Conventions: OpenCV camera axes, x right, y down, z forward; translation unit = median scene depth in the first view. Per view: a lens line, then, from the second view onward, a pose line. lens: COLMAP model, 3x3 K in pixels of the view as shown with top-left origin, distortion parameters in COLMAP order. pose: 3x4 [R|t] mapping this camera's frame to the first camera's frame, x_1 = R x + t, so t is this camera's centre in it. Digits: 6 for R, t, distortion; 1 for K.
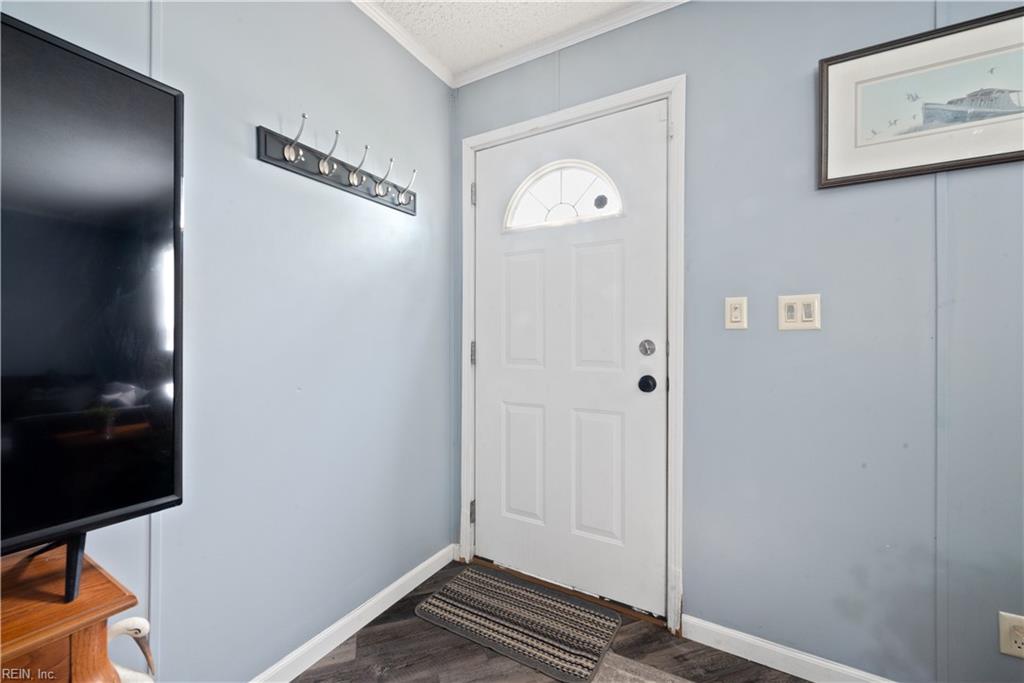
lens RADIAL K [[408.0, 0, 516.2], [0, 408.0, 340.1], [0, 0, 1]] dist [-0.000652, 0.000980]
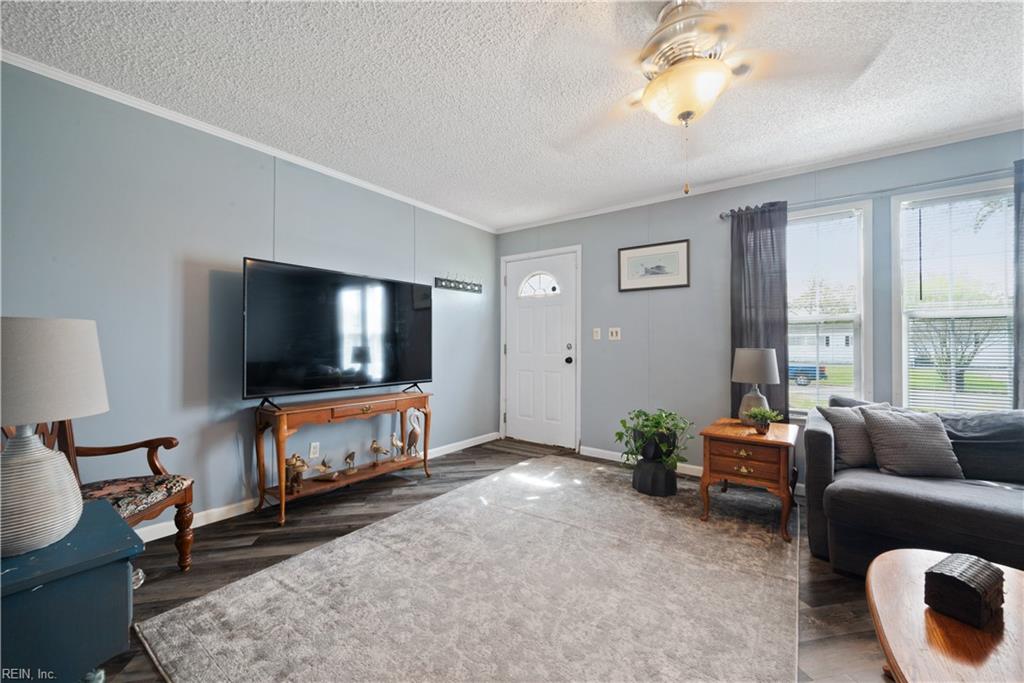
lens RADIAL K [[408.0, 0, 506.4], [0, 408.0, 338.0], [0, 0, 1]] dist [-0.000652, 0.000980]
pose [[0.989368, -0.001399, -0.145425, 0.303586], [-0.000510, 0.999914, -0.013090, -0.001852], [0.145431, 0.013025, 0.989283, -1.646911]]
